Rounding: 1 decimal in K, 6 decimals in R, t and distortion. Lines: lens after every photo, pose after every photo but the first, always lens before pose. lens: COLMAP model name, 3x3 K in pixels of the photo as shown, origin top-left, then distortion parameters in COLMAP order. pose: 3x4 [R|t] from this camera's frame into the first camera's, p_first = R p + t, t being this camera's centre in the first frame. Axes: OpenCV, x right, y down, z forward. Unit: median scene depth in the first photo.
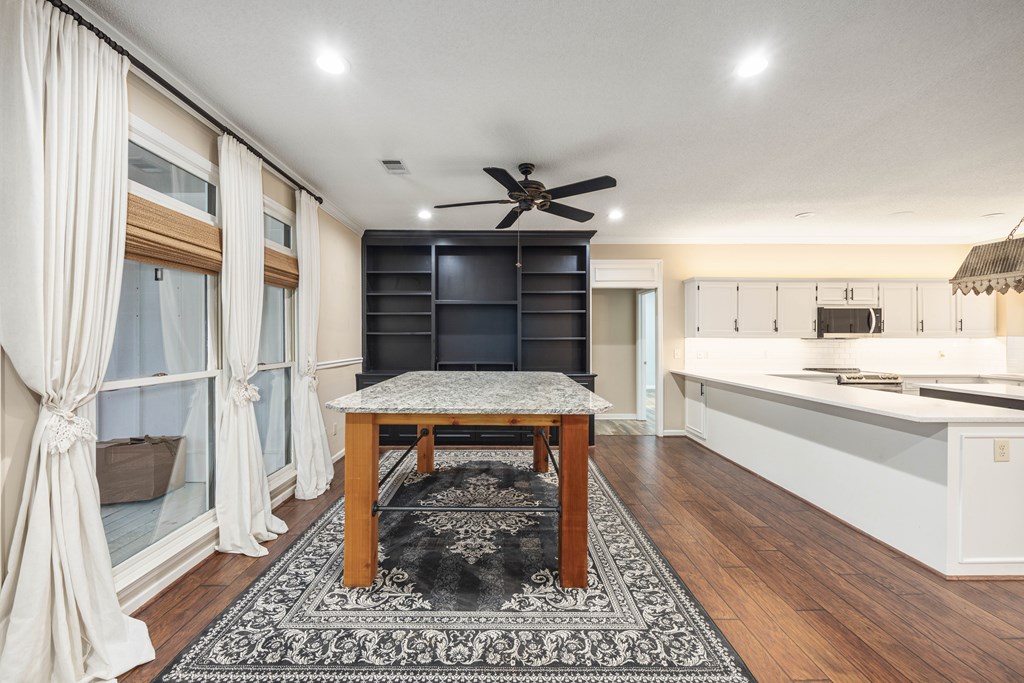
lens RADIAL K [[420.4, 0, 512.0], [0, 420.4, 341.5], [0, 0, 1]] dist [0.000147, 0.000027]
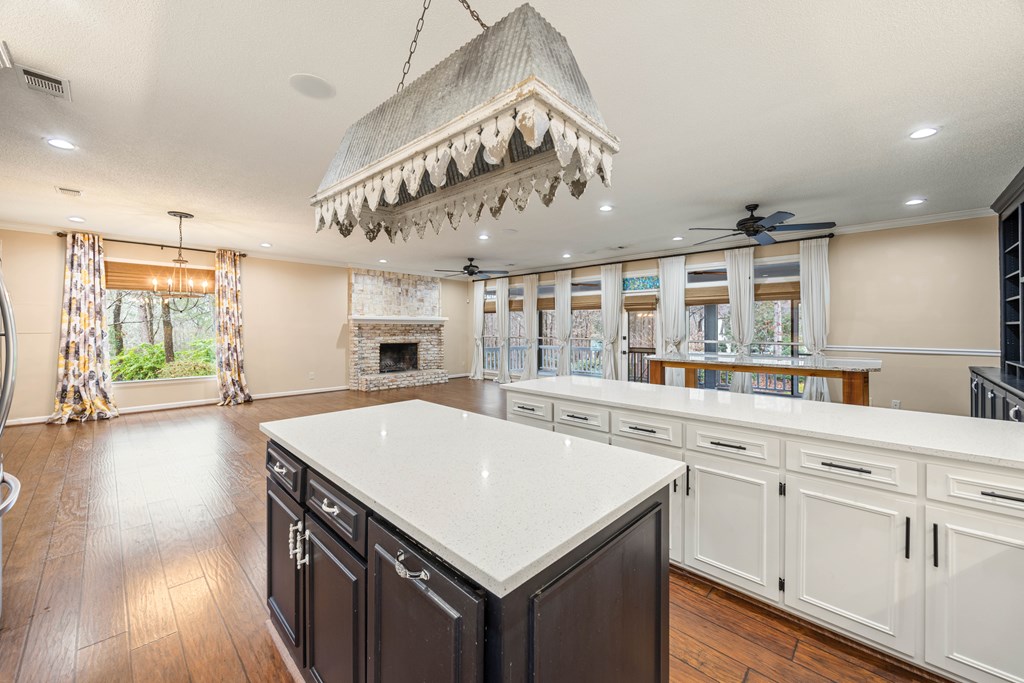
lens RADIAL K [[393.7, 0, 511.3], [0, 393.7, 329.1], [0, 0, 1]] dist [-0.001532, -0.000129]
pose [[-0.711403, 0.006839, -0.702751, 1.461112], [-0.004642, 0.999885, 0.014431, -0.019610], [0.702769, 0.013528, -0.711290, 1.312248]]
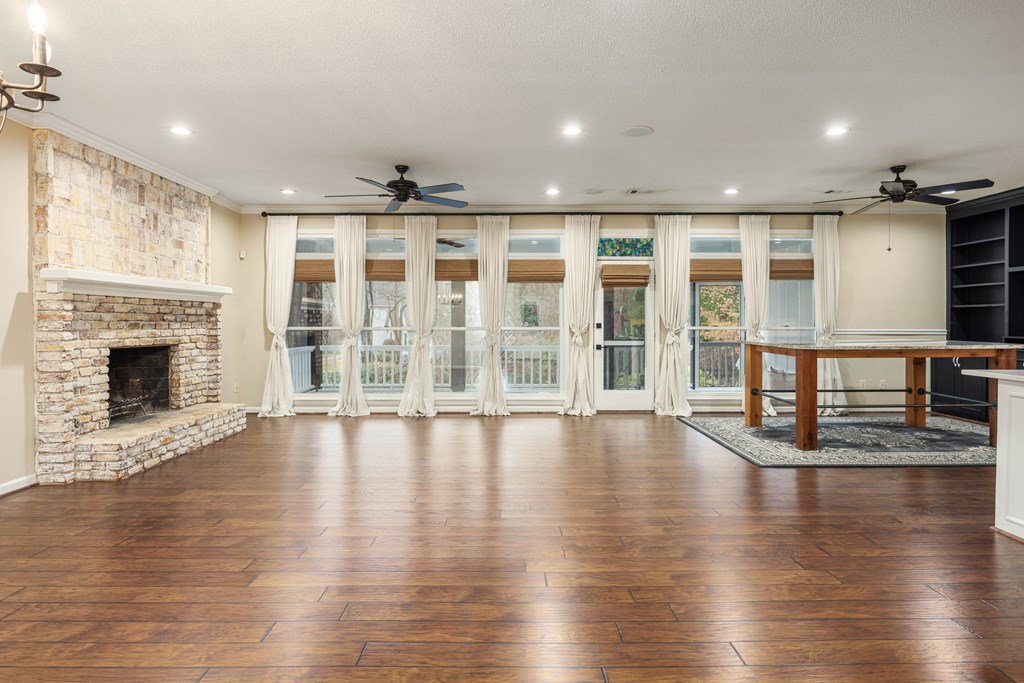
lens RADIAL K [[570.4, 0, 509.6], [0, 570.4, 325.2], [0, 0, 1]] dist [-0.004894, -0.000730]
pose [[-0.017576, 0.012351, -0.999769, 1.641955], [-0.009147, 0.999880, 0.012513, 0.032048], [0.999804, 0.009365, -0.017461, -0.095242]]
